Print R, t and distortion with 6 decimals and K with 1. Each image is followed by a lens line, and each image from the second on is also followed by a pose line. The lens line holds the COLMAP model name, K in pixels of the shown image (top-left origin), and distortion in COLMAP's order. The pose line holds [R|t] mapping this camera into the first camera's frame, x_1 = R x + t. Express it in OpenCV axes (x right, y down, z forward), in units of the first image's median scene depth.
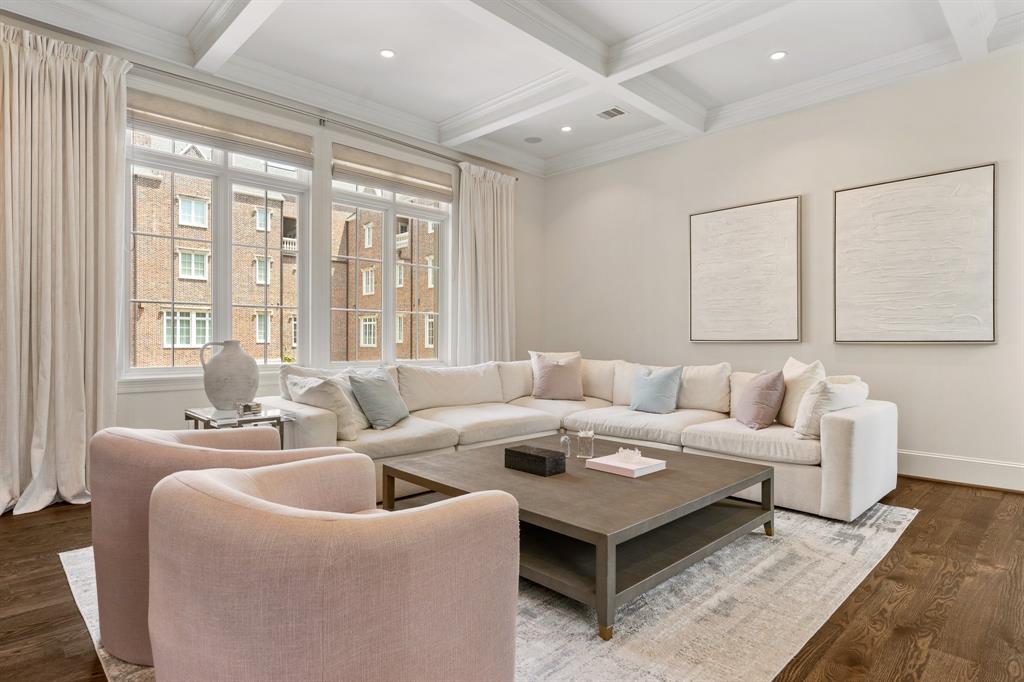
lens RADIAL K [[558.9, 0, 509.8], [0, 558.9, 339.8], [0, 0, 1]] dist [-0.000211, 0.000649]
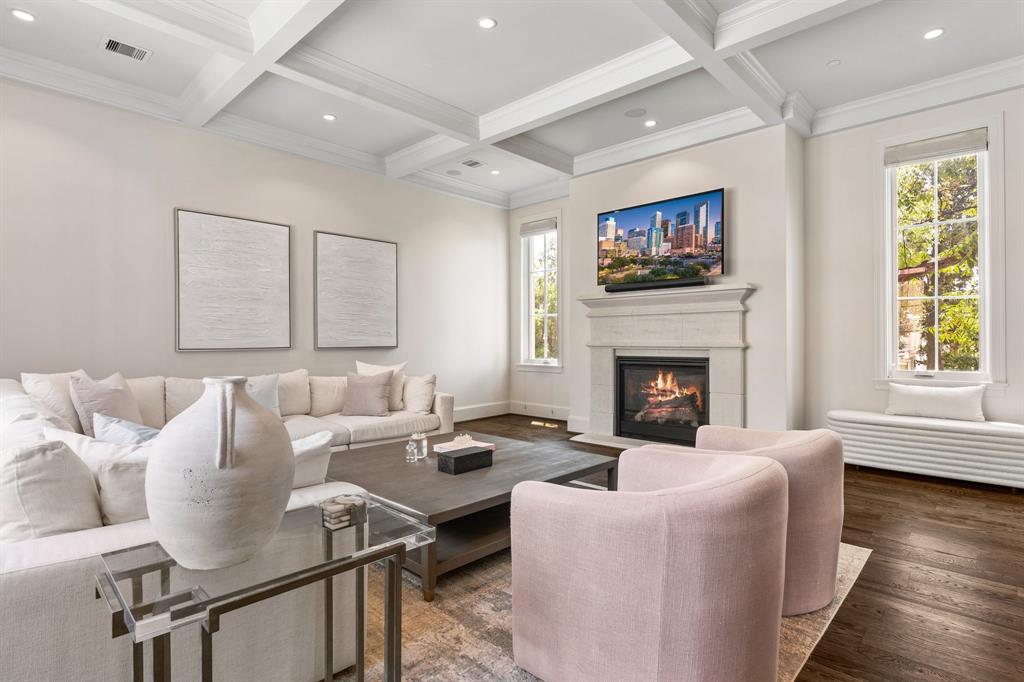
lens RADIAL K [[516.0, 0, 512.0], [0, 516.0, 341.0], [0, 0, 1]] dist [-0.001228, 0.000152]
pose [[-0.041635, -0.007744, 0.999103, -0.614140], [0.001012, 0.999969, 0.007793, -0.021368], [-0.999132, 0.001335, -0.041626, 0.585276]]
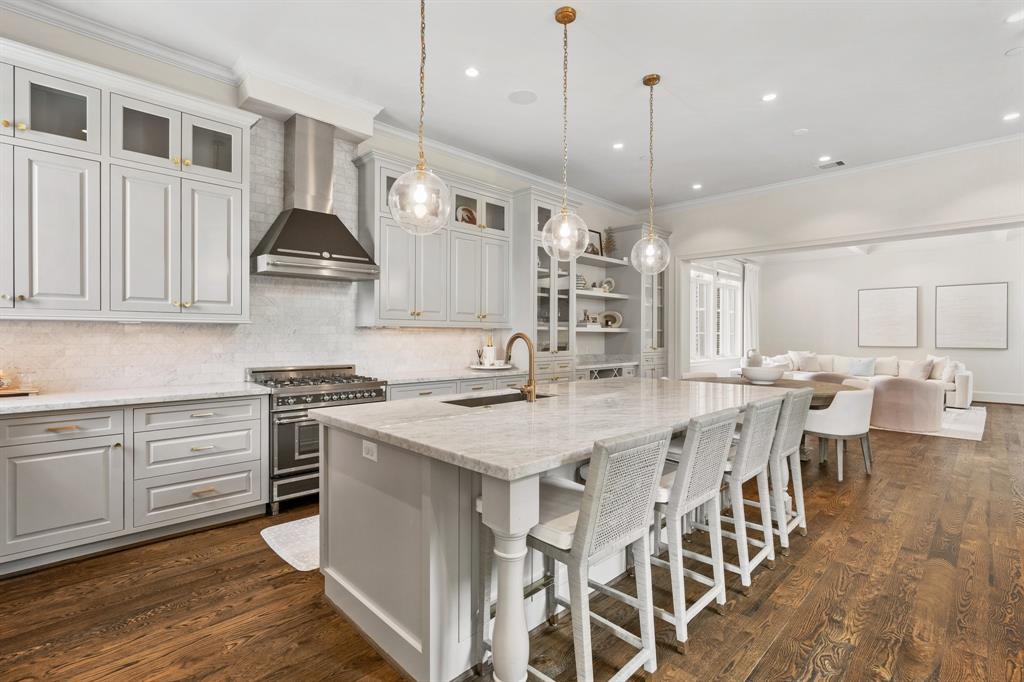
lens RADIAL K [[485.8, 0, 517.7], [0, 485.8, 343.7], [0, 0, 1]] dist [-0.000335, -0.000238]
pose [[0.999838, -0.017590, 0.003936, -1.210760], [0.017608, 0.999834, -0.004589, -0.023099], [-0.003855, 0.004657, 0.999982, -1.051809]]
